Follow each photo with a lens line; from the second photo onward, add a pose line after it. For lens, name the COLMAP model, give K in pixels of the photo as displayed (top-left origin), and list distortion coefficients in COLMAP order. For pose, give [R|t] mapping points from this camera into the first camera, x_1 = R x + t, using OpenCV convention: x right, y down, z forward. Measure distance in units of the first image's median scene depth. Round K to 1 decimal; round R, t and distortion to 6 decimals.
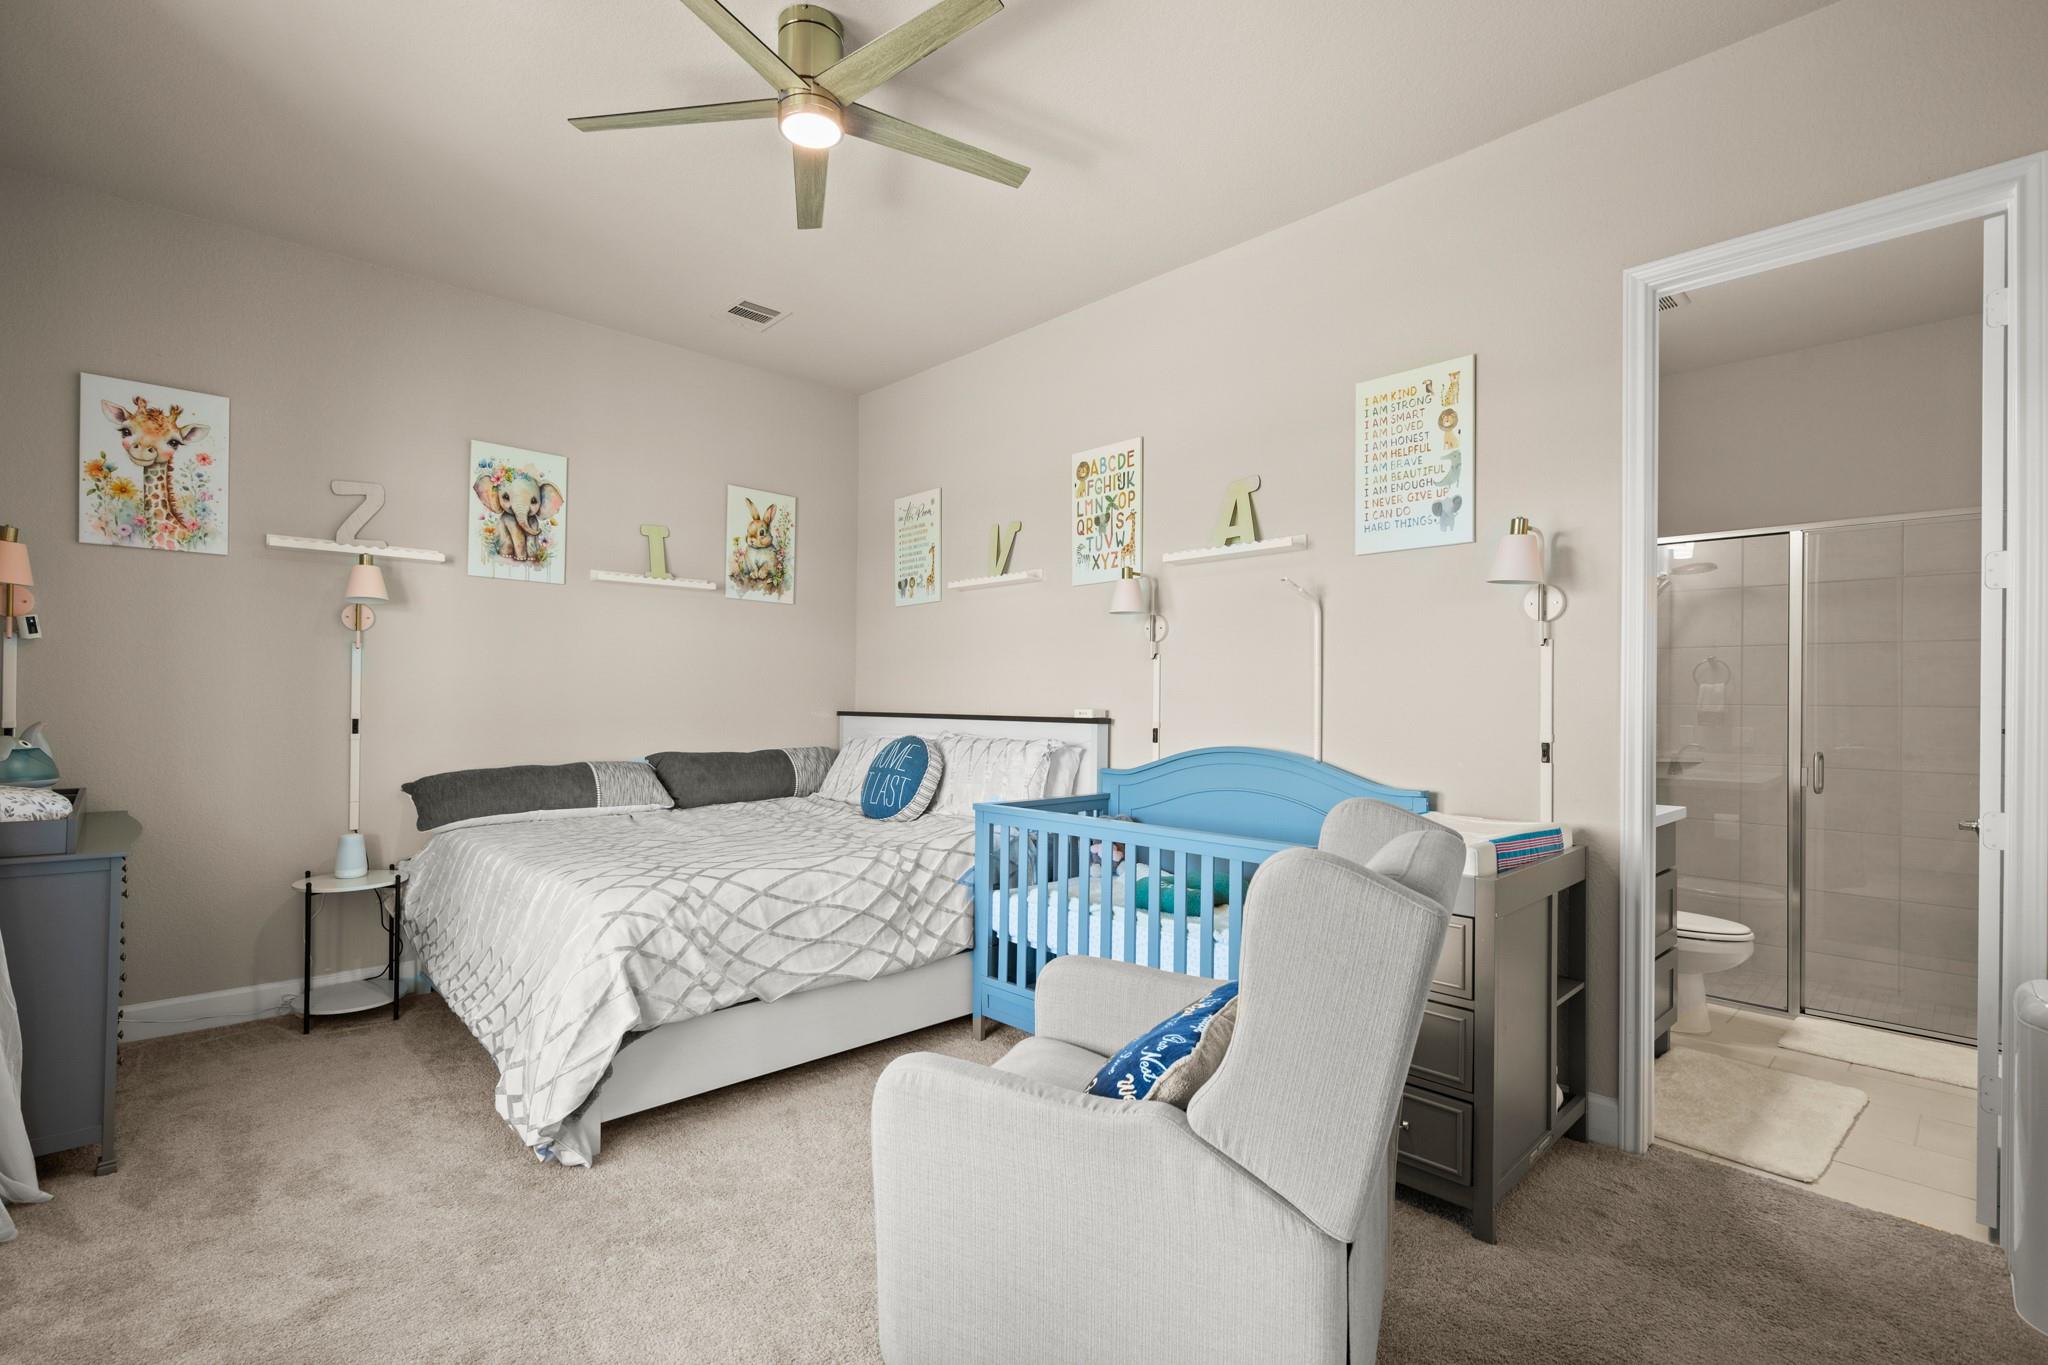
lens RADIAL K [[940.3, 0, 1017.9], [0, 940.3, 681.2], [0, 0, 1]] dist [0.003450, -0.000117]
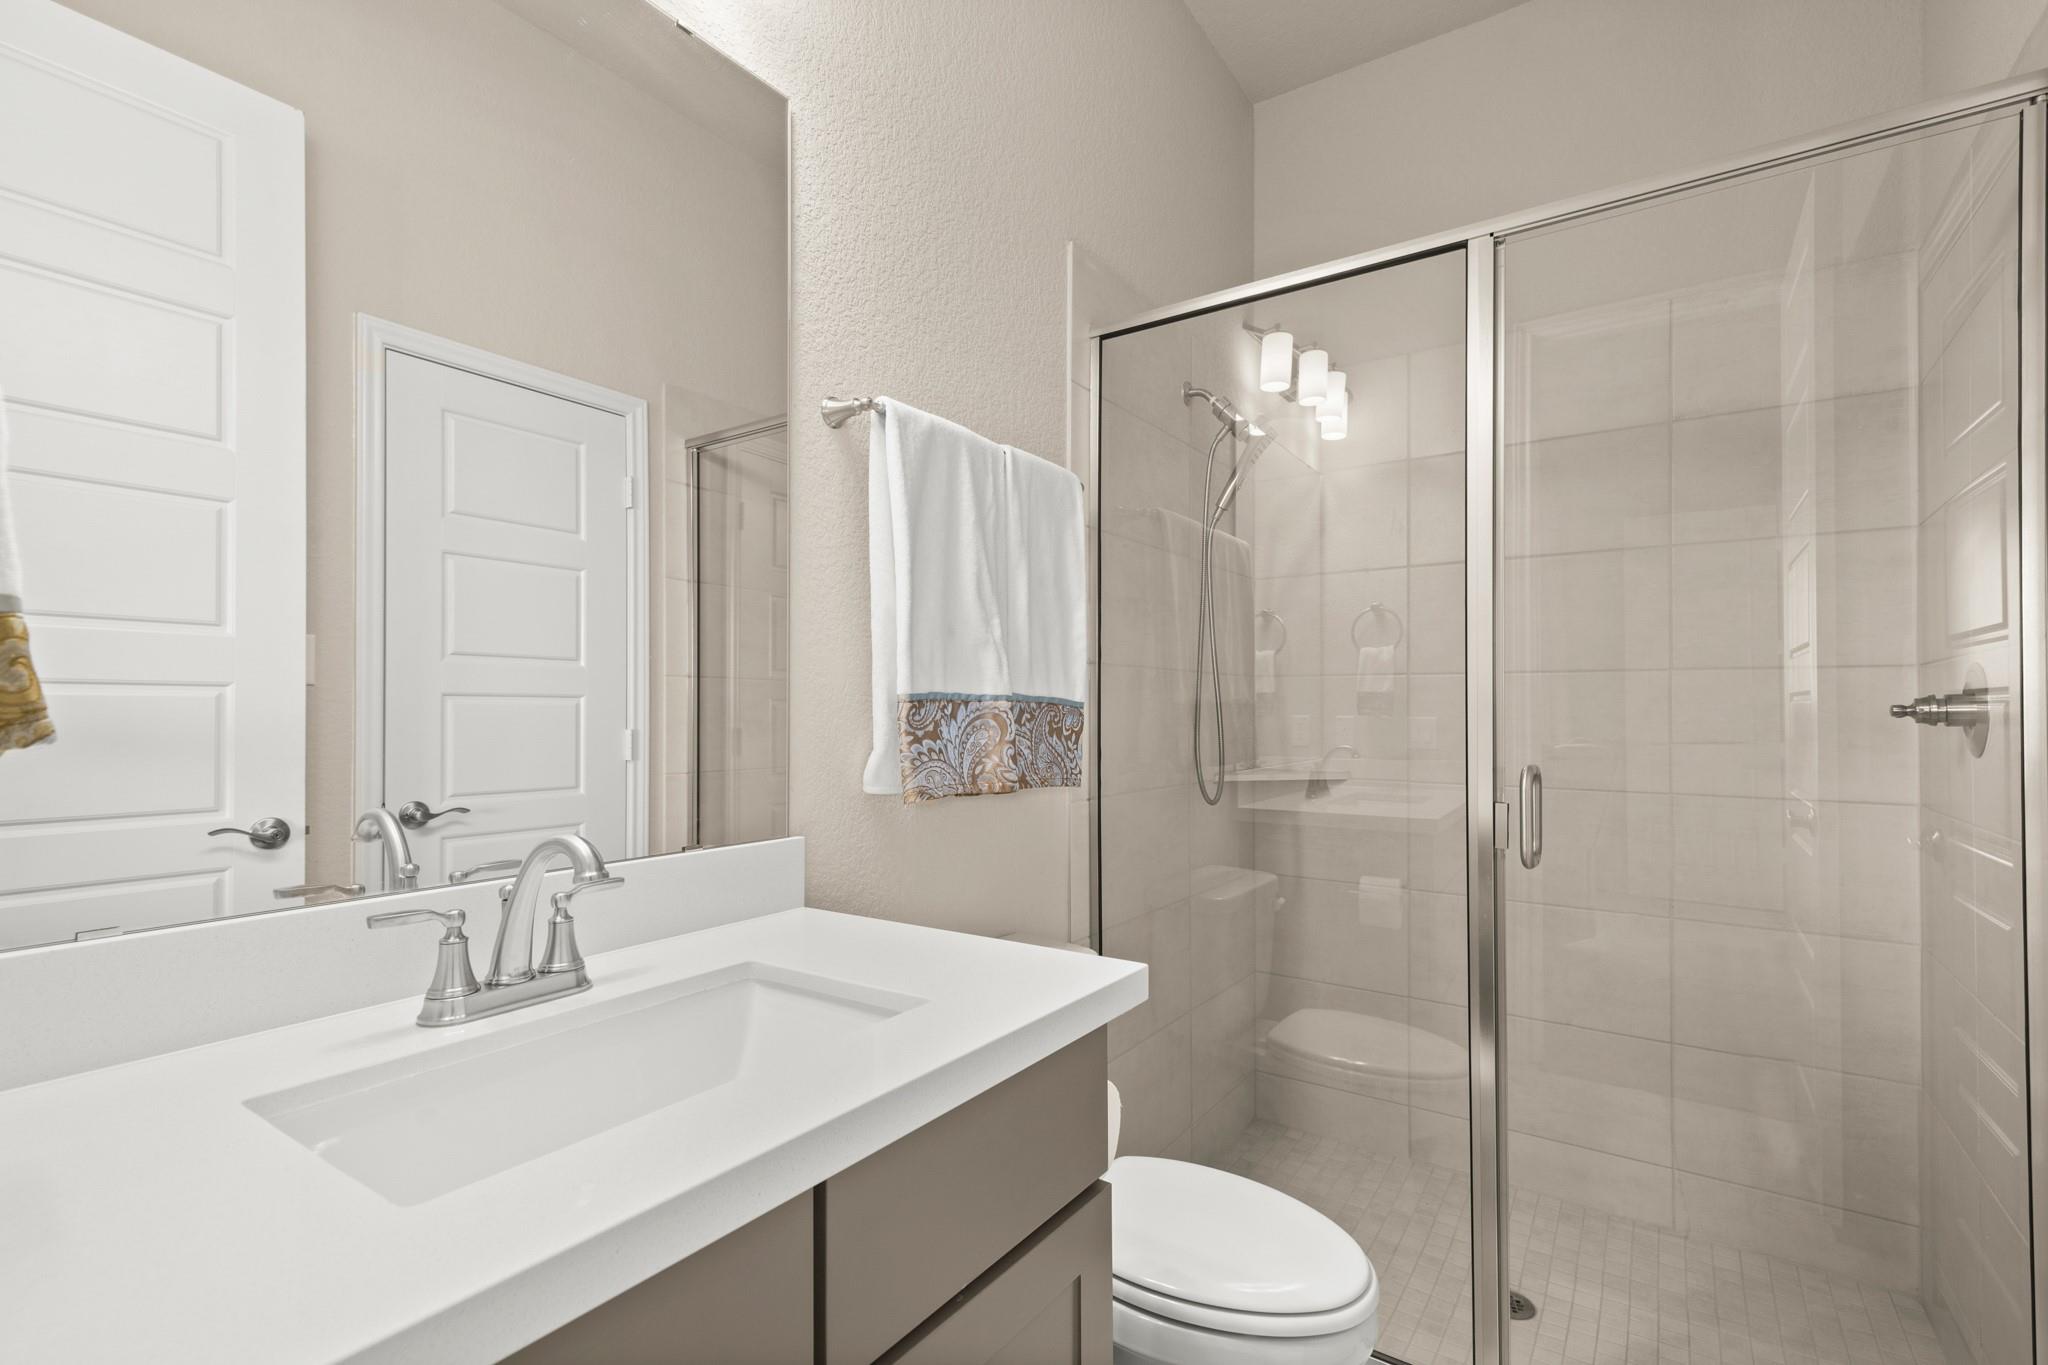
lens RADIAL K [[940.3, 0, 1019.3], [0, 940.3, 695.1], [0, 0, 1]] dist [0.003450, -0.000117]
pose [[0.977643, 0.001944, 0.210262, 0.445015], [-0.004200, 0.999938, 0.010281, 0.033498], [-0.210229, -0.010935, 0.977591, 0.527712]]
